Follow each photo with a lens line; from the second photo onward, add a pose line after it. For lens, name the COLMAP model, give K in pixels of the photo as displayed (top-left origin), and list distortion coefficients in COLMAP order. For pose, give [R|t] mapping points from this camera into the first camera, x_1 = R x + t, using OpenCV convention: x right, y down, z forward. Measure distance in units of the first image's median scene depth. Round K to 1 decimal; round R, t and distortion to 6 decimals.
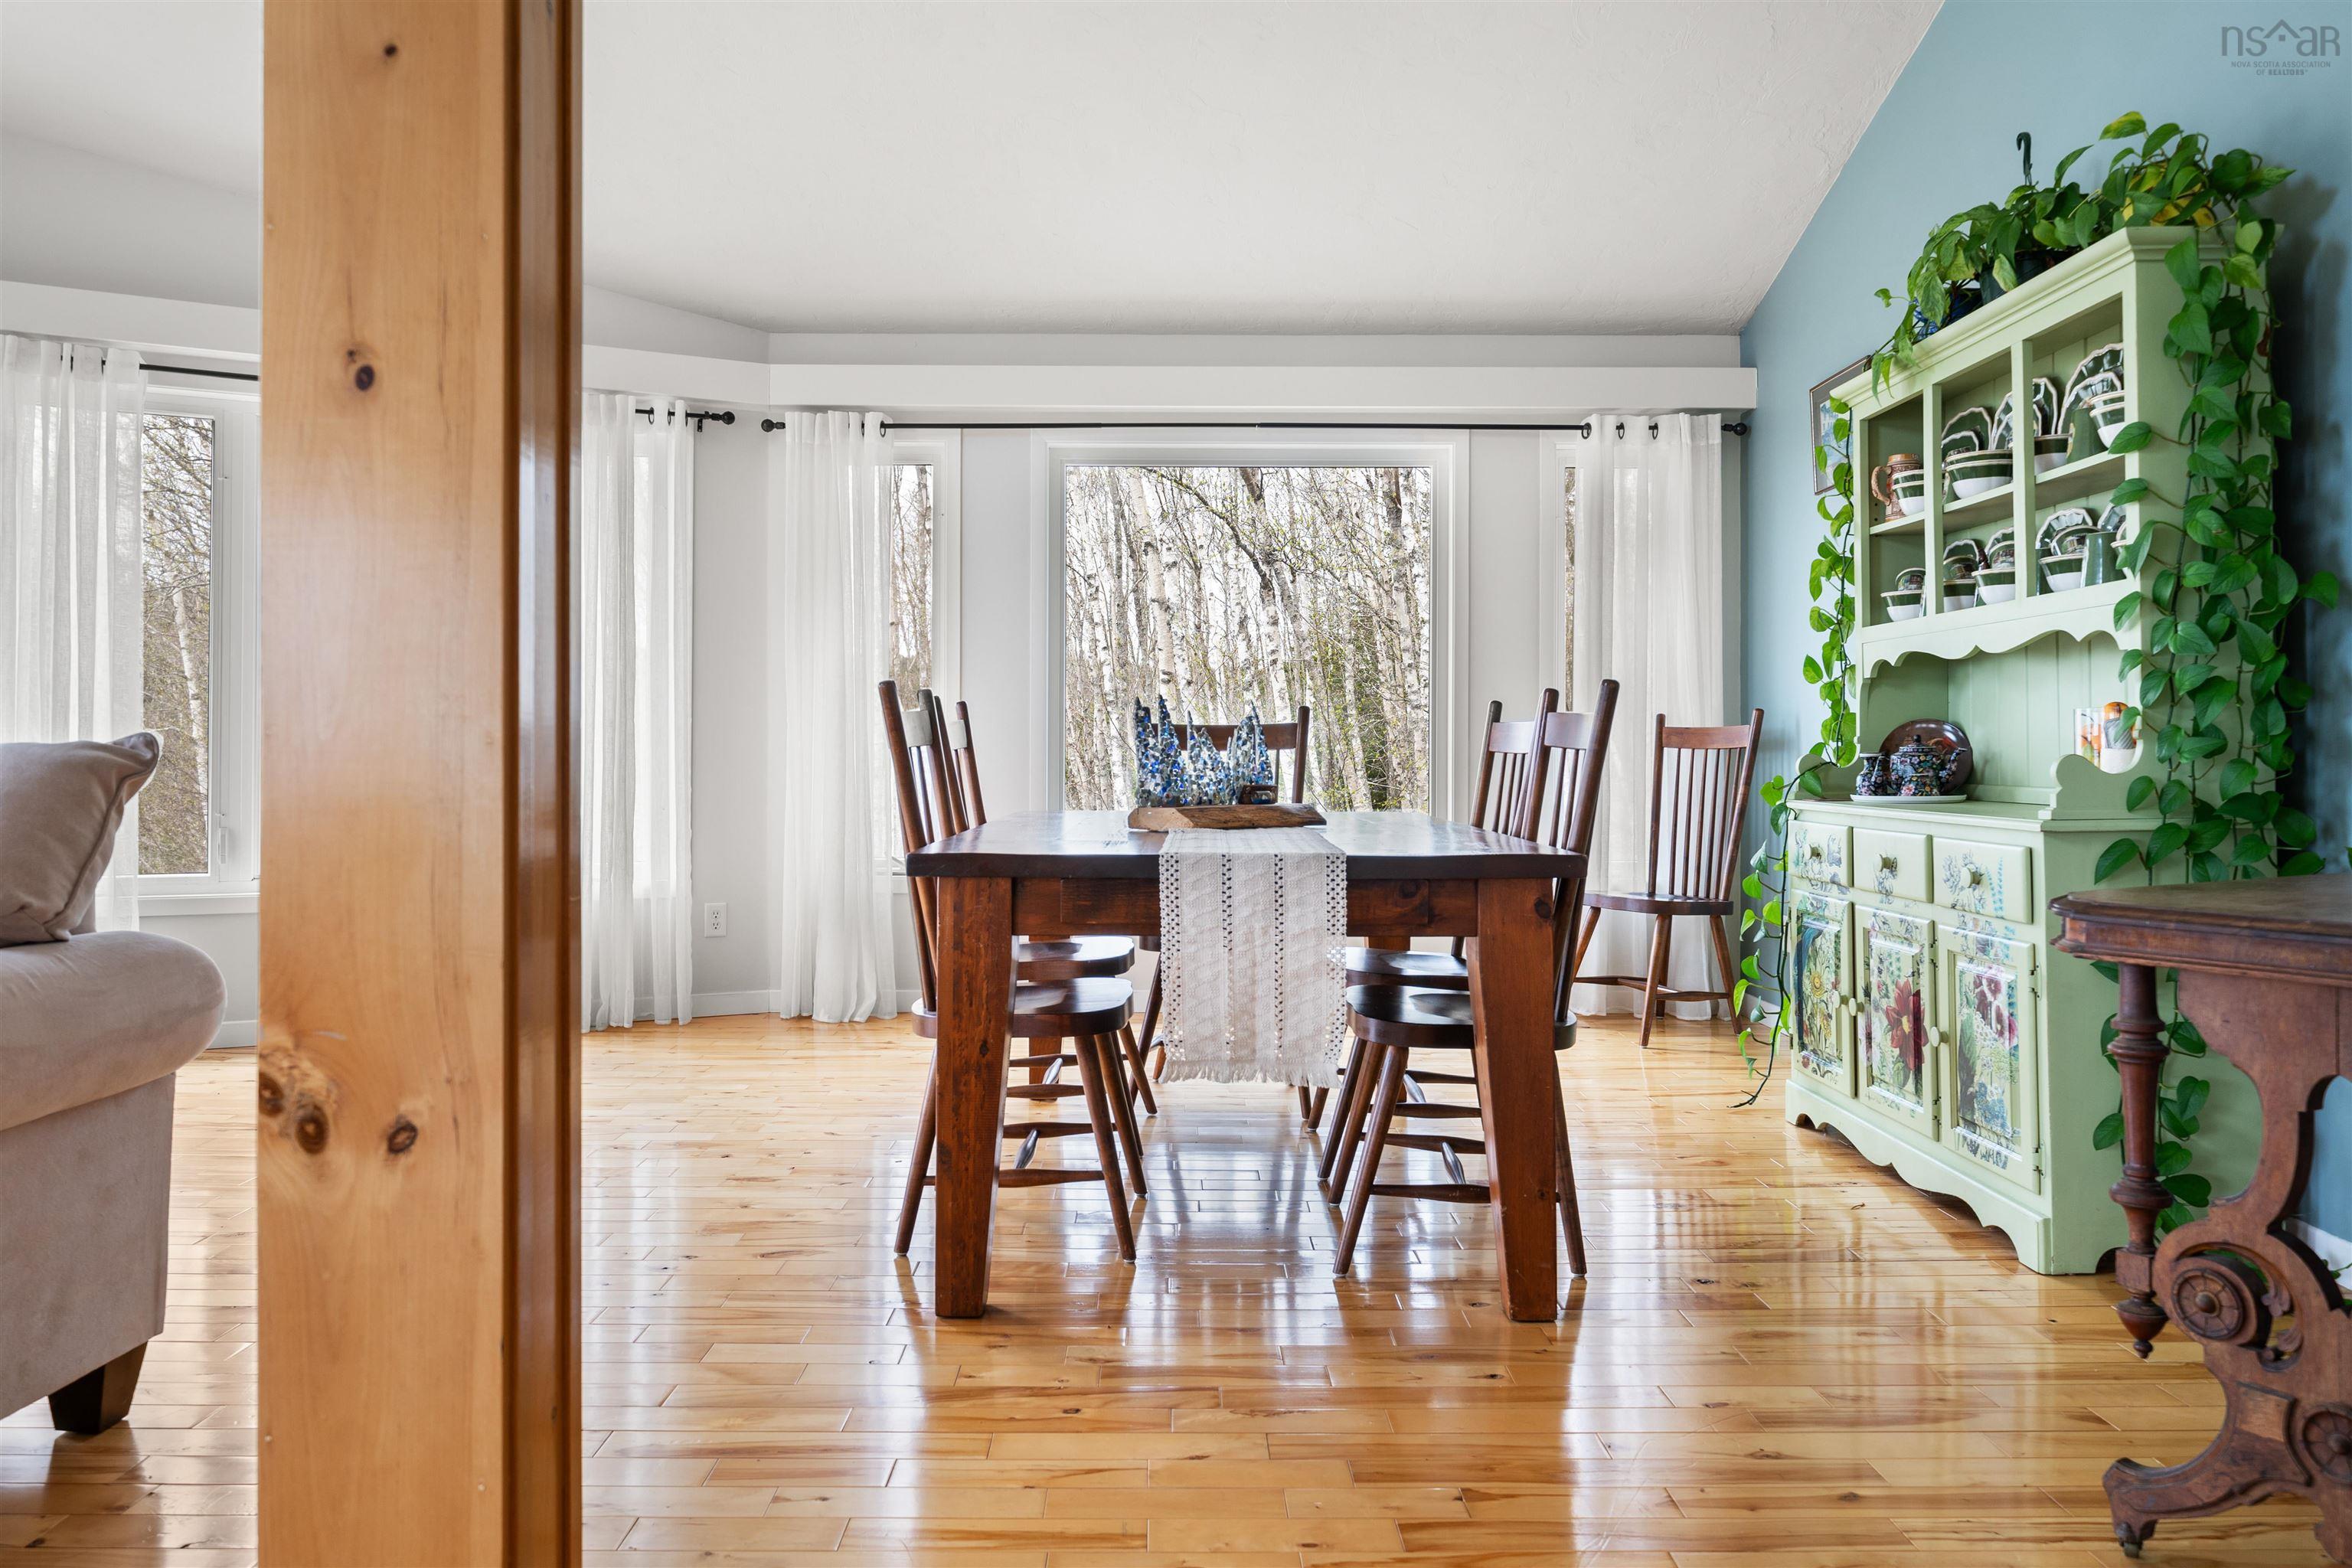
lens RADIAL K [[1598.1, 0, 1156.6], [0, 1598.1, 745.4], [0, 0, 1]] dist [0.000455, 0.003338]
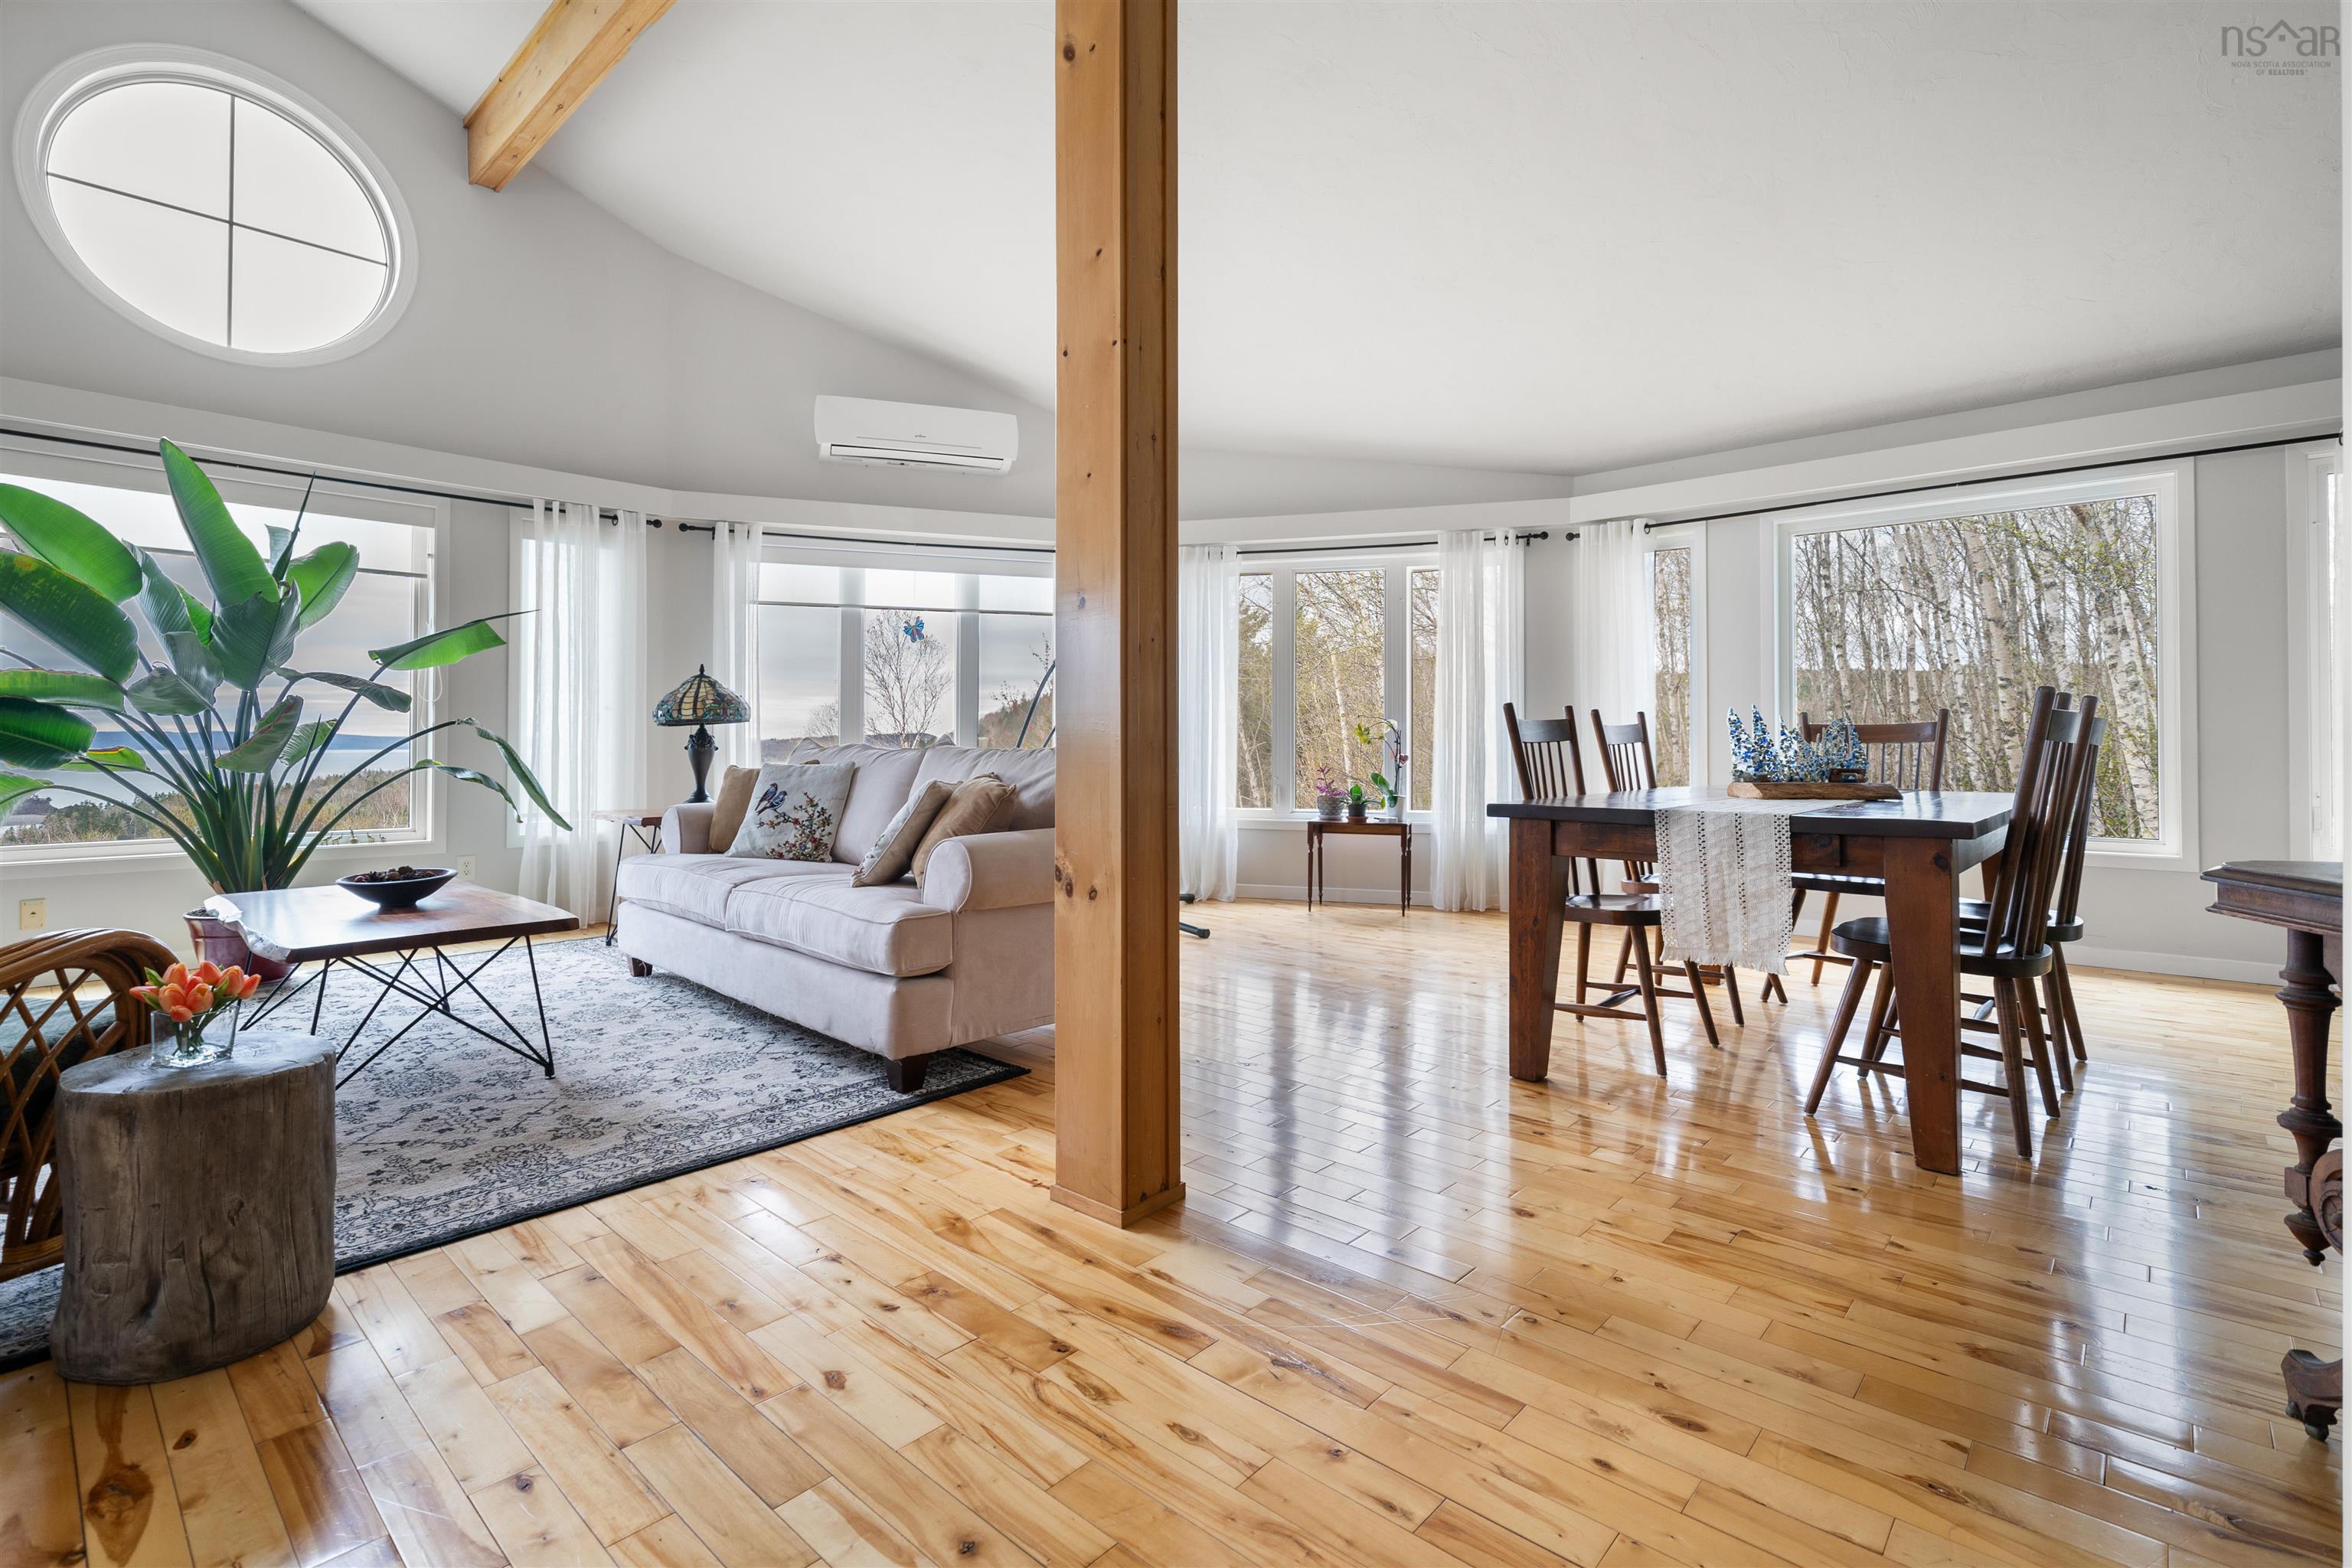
lens RADIAL K [[1077.6, 0, 1164.9], [0, 1077.6, 731.2], [0, 0, 1]] dist [-0.000369, 0.000397]
pose [[0.736894, -0.010857, -0.675921, 0.327523], [0.004235, 0.999926, -0.011444, 0.001378], [0.675995, 0.005571, 0.736885, -0.084624]]
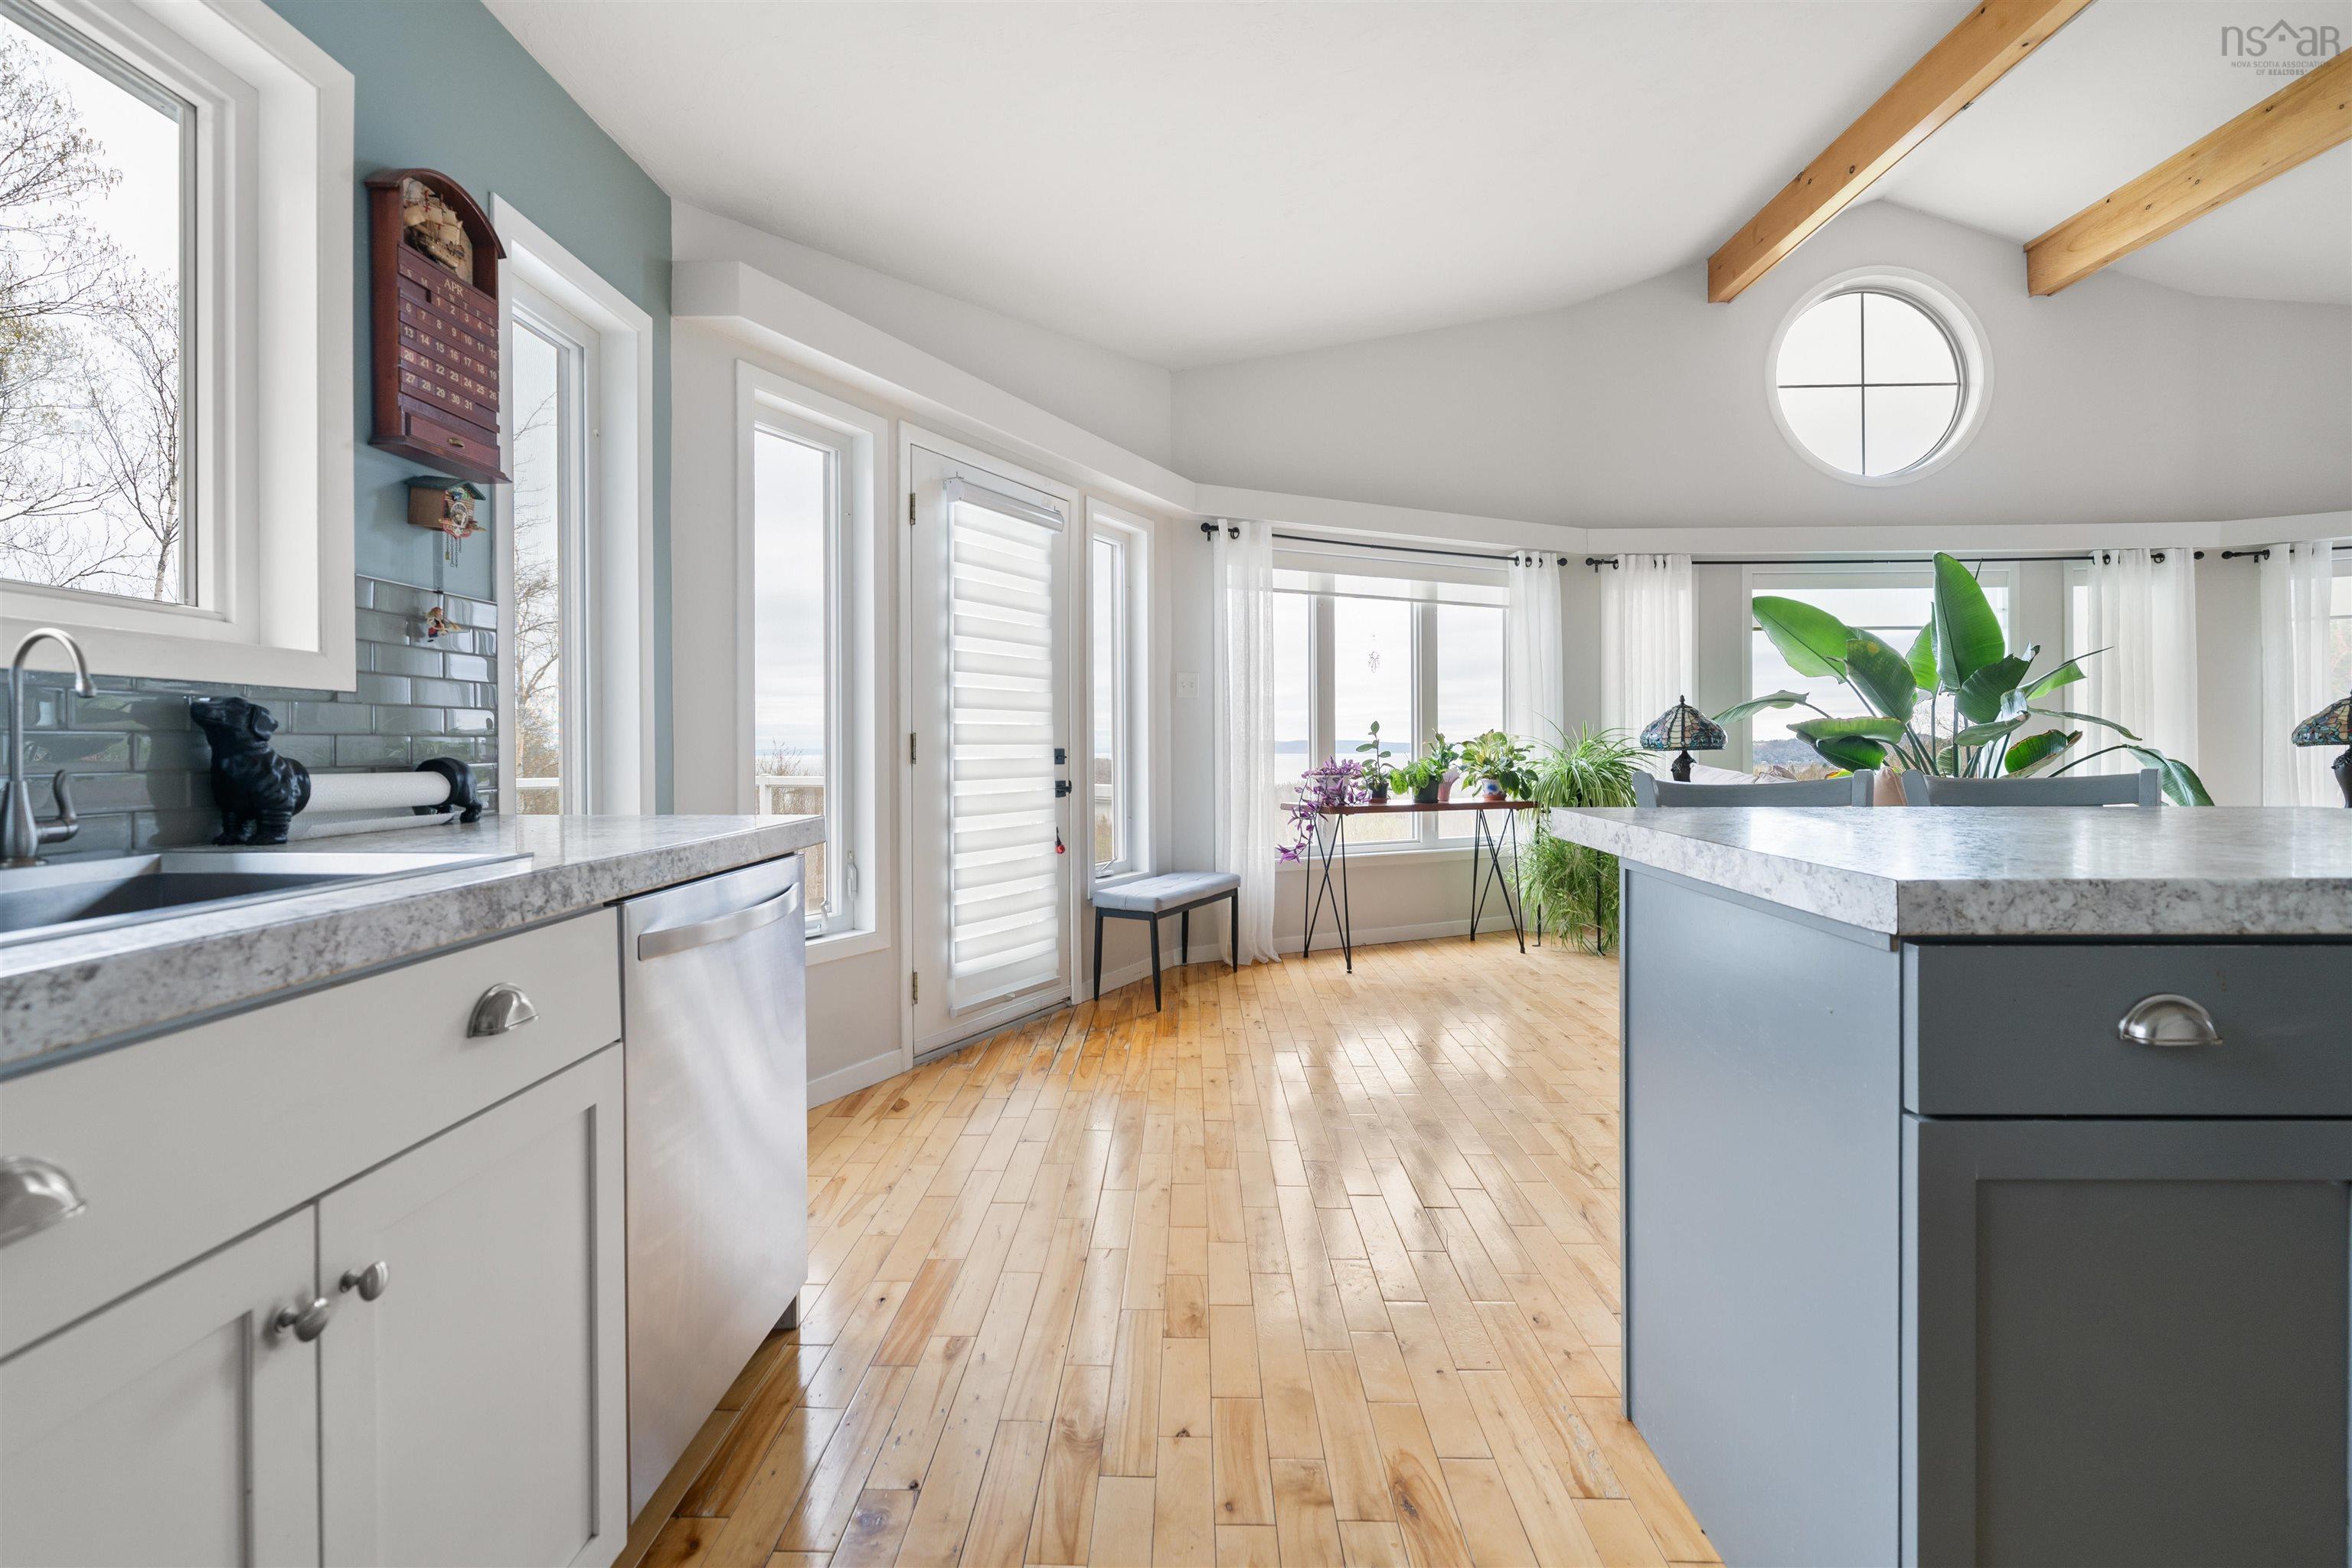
lens RADIAL K [[1029.2, 0, 1162.5], [0, 1029.2, 743.9], [0, 0, 1]] dist [0.000493, -0.000127]
pose [[-0.024614, -0.007297, -0.999670, 0.373718], [0.008866, 0.999932, -0.007517, -0.037251], [0.999658, -0.009048, -0.024548, -1.200548]]
